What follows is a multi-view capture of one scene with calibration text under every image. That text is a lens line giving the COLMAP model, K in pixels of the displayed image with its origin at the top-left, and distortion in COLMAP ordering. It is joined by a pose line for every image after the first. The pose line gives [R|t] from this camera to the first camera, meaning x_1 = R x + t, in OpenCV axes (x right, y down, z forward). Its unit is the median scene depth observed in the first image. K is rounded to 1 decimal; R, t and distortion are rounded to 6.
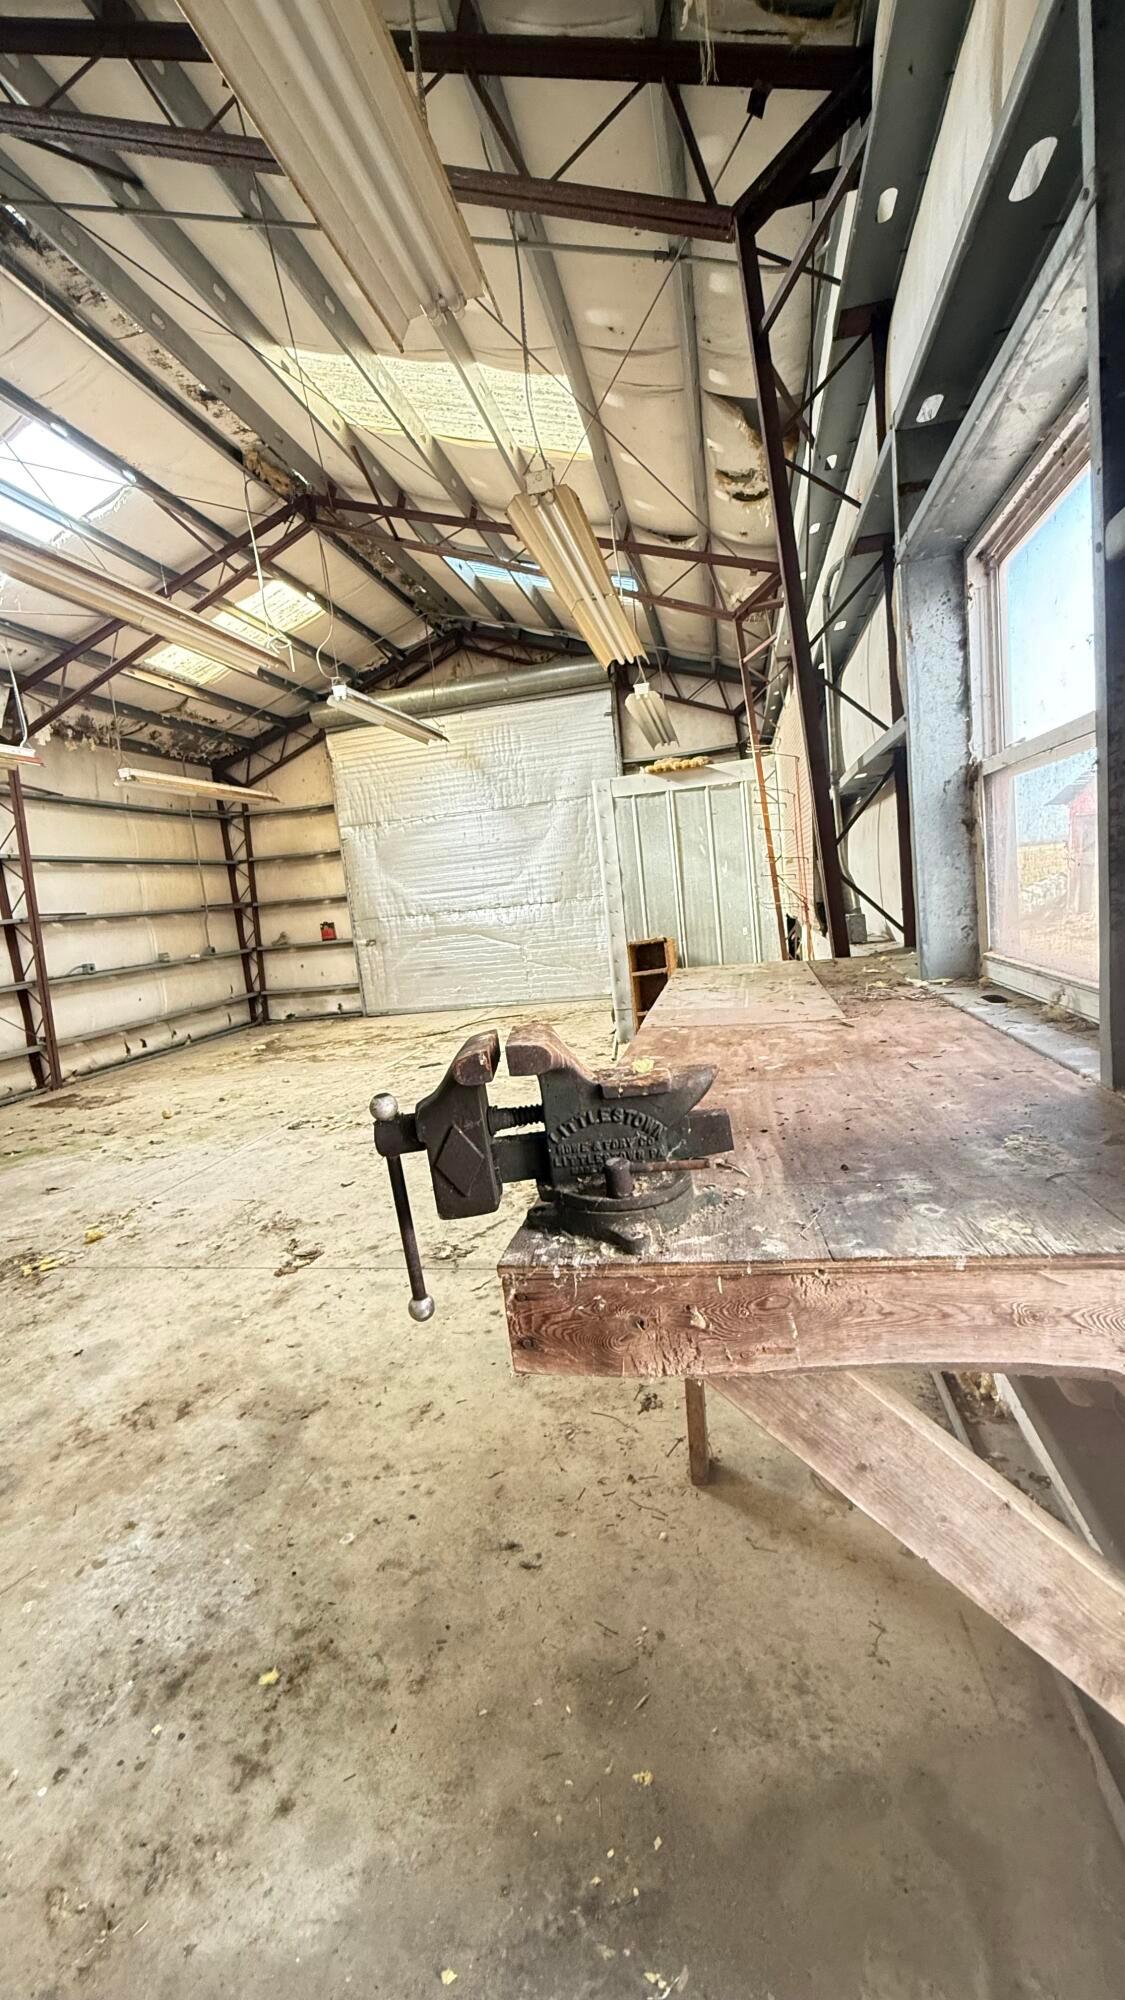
lens RADIAL K [[801.5, 0, 563.6], [0, 801.5, 993.8], [0, 0, 1]] dist [0.001264, 0.000105]
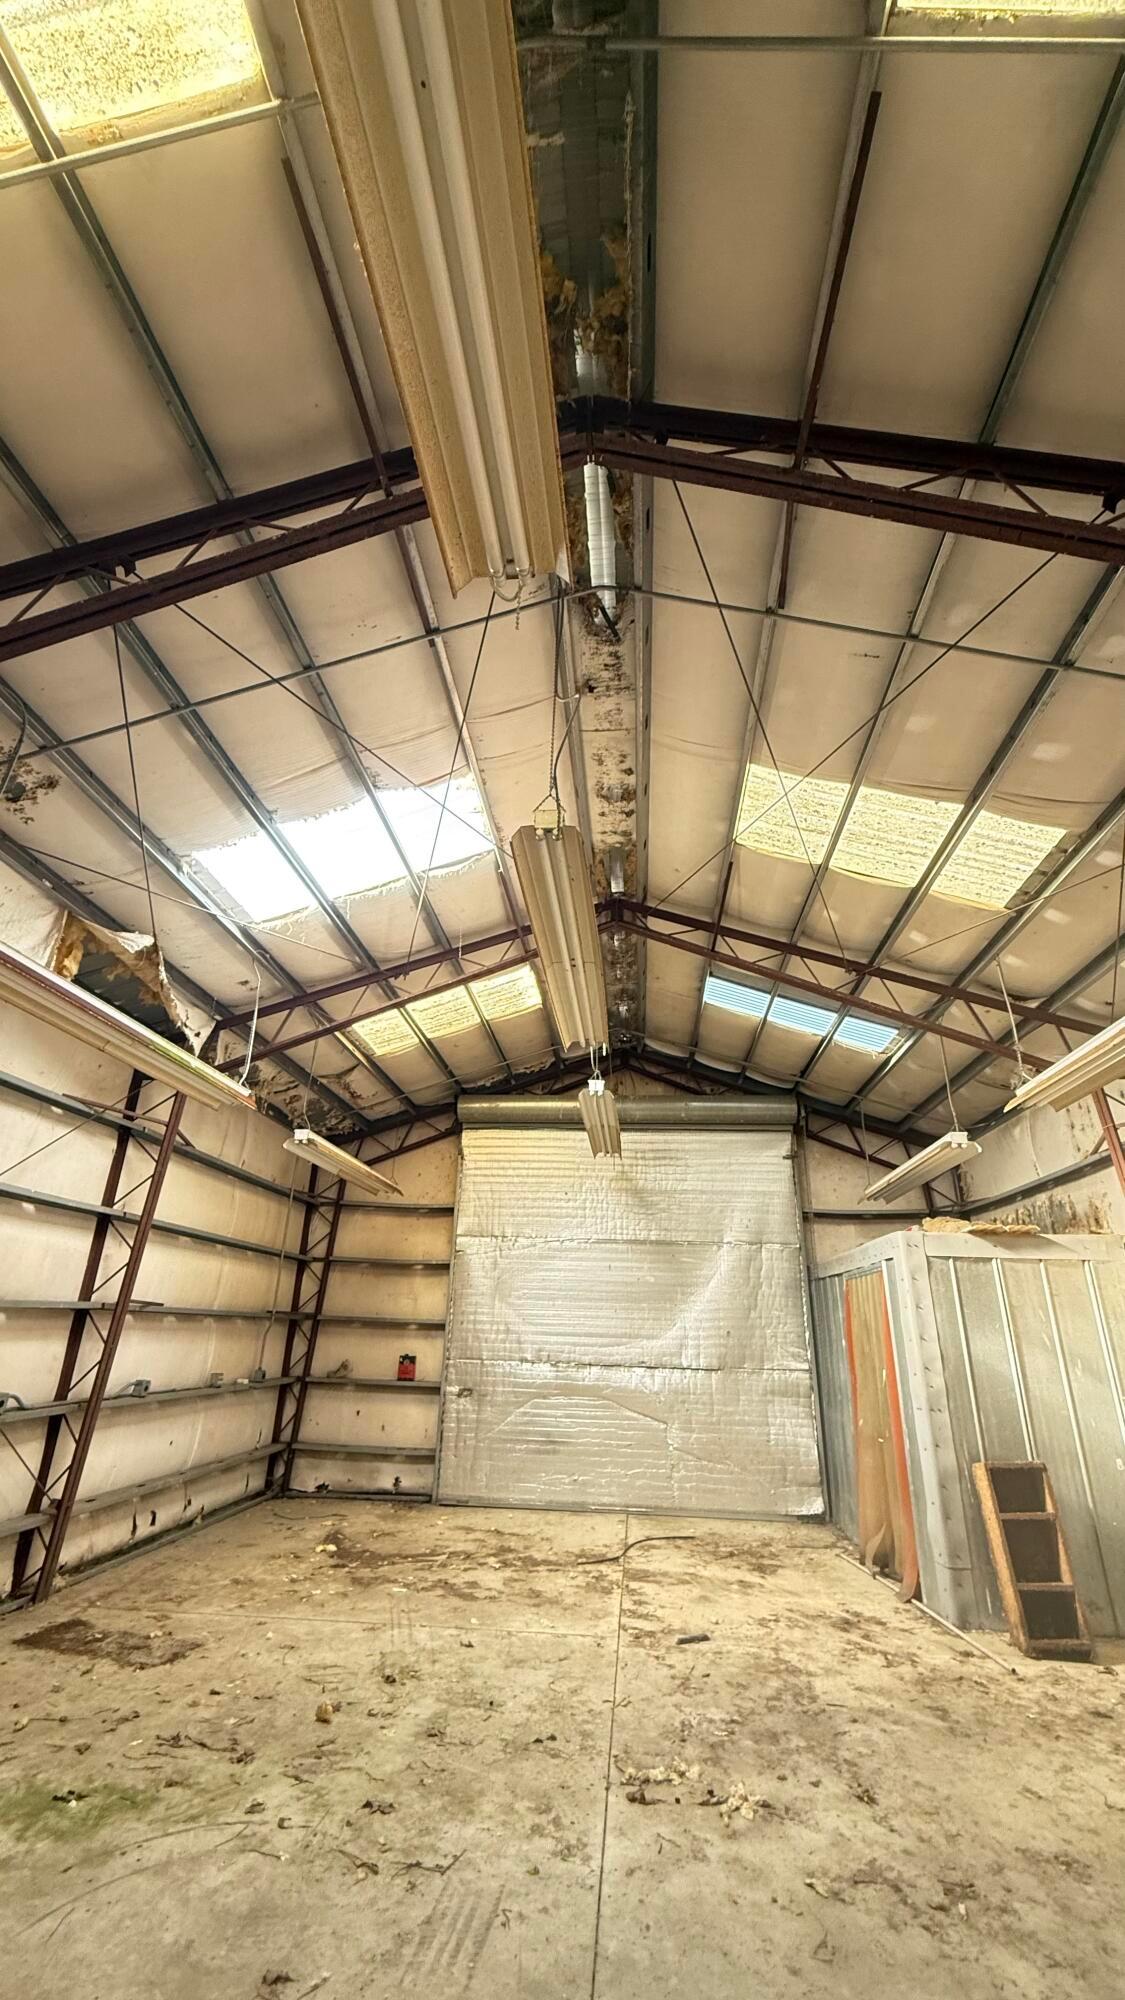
lens RADIAL K [[801.5, 0, 563.6], [0, 801.5, 993.8], [0, 0, 1]] dist [0.001264, 0.000105]
pose [[0.983719, 0.168985, 0.061157, -0.263064], [-0.114469, 0.851533, -0.511652, -0.006628], [-0.138539, 0.496322, 0.857013, 0.138780]]
